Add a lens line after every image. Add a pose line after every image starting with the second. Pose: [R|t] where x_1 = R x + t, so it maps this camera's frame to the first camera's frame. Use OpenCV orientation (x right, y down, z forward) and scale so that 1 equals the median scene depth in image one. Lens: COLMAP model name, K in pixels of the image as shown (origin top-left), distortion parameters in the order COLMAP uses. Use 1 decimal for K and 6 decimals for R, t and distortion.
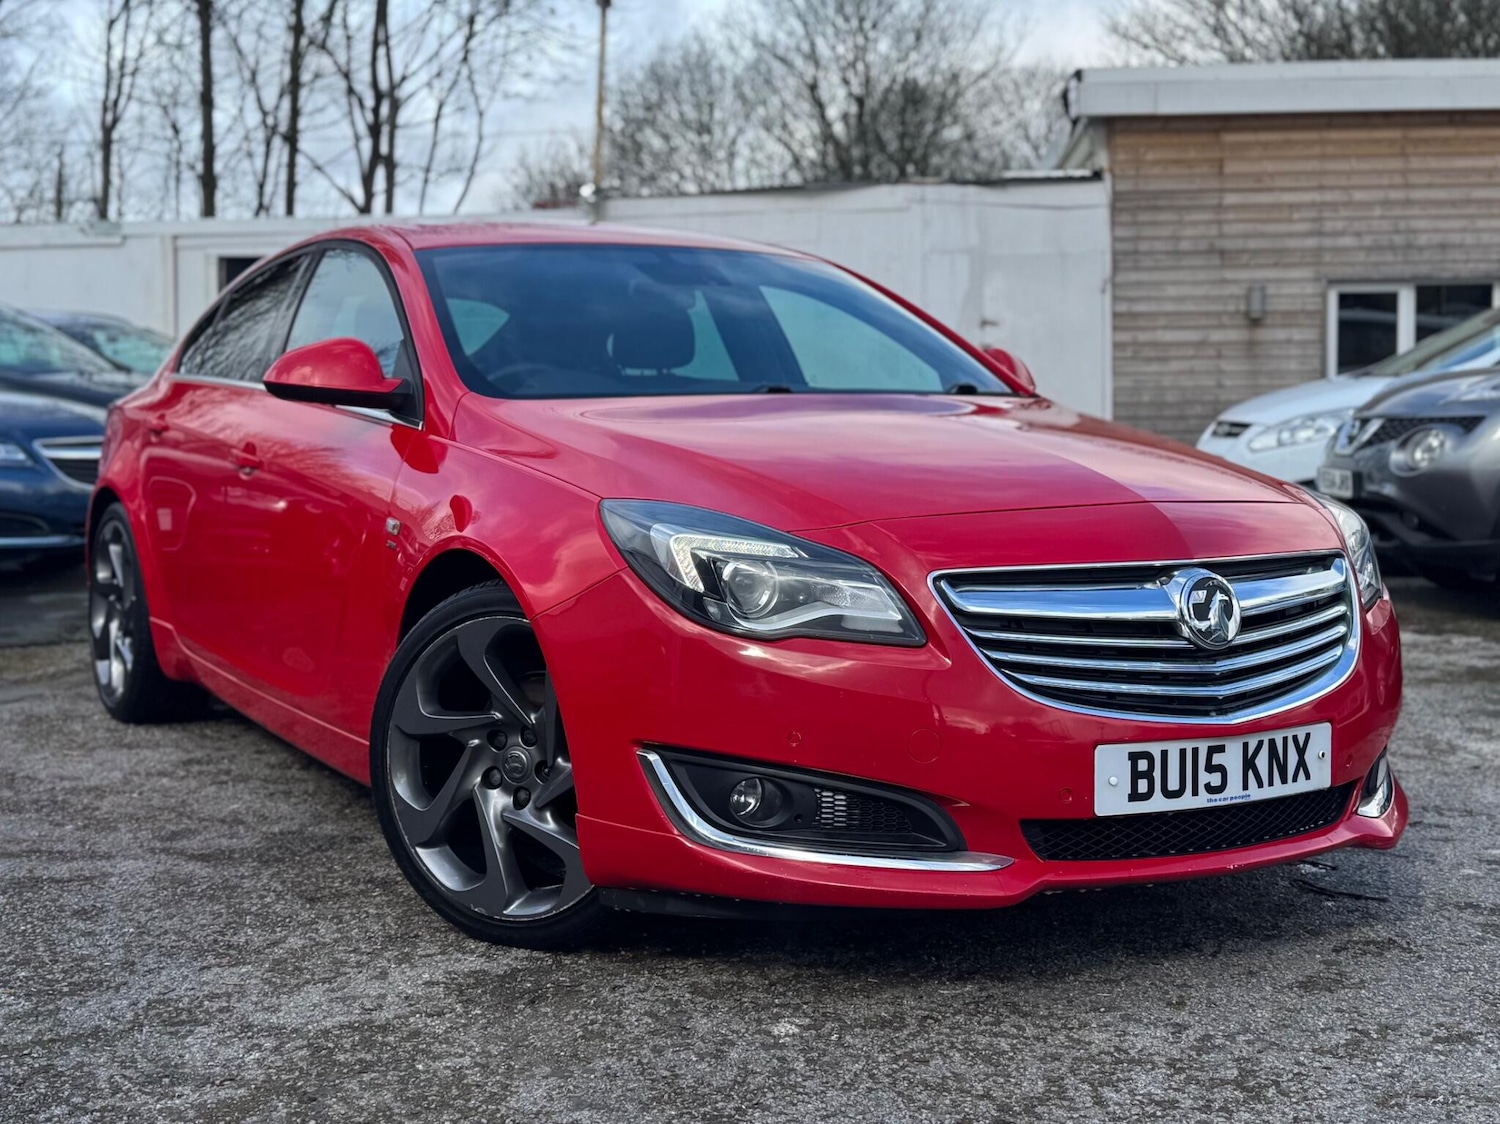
lens RADIAL K [[1932.8, 0, 730.1], [0, 1932.8, 449.6], [0, 0, 1]] dist [0.210032, -0.494950]
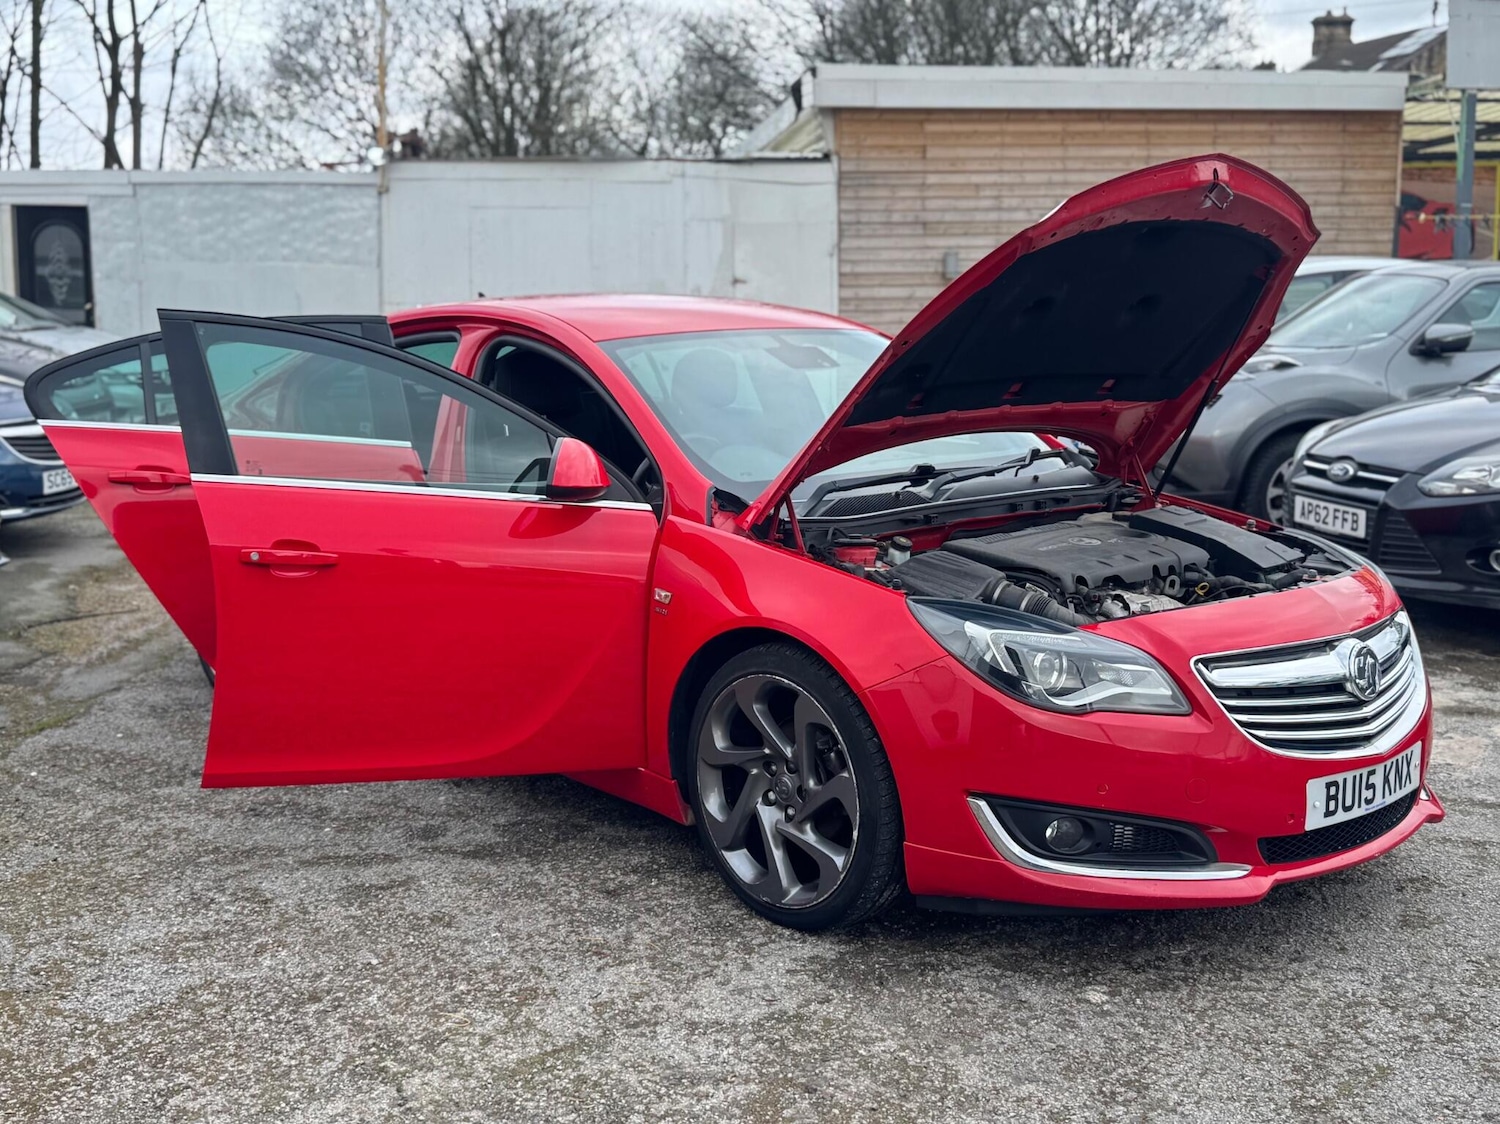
lens RADIAL K [[1656.6, 0, 739.6], [0, 1656.6, 497.0], [0, 0, 1]] dist [0.198877, -0.434688]
pose [[0.979222, -0.023117, 0.201471, -0.321391], [0.004510, 0.995718, 0.092333, -0.115639], [-0.202743, -0.089506, 0.975133, -0.040033]]
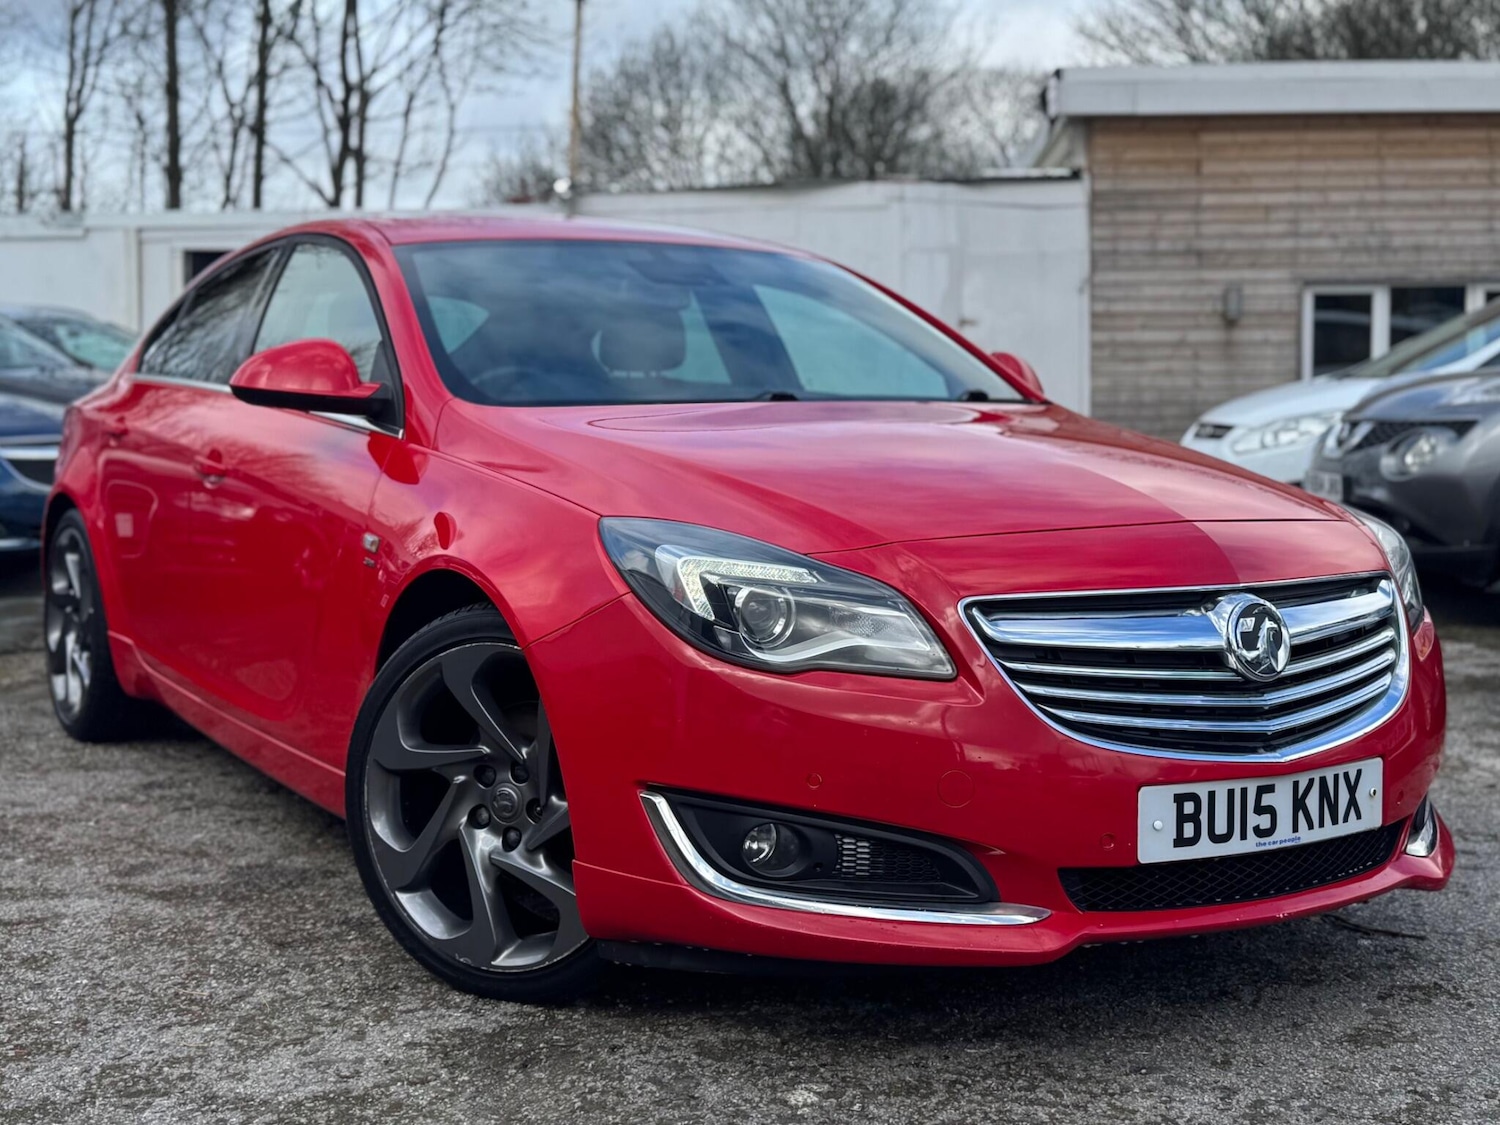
lens RADIAL K [[1918.9, 0, 765.9], [0, 1918.9, 460.6], [0, 0, 1]] dist [0.214830, -0.507904]
pose [[0.999413, 0.002581, 0.034155, -0.015475], [-0.002846, 0.999966, 0.007719, -0.006959], [-0.034134, -0.007811, 0.999387, 0.066444]]
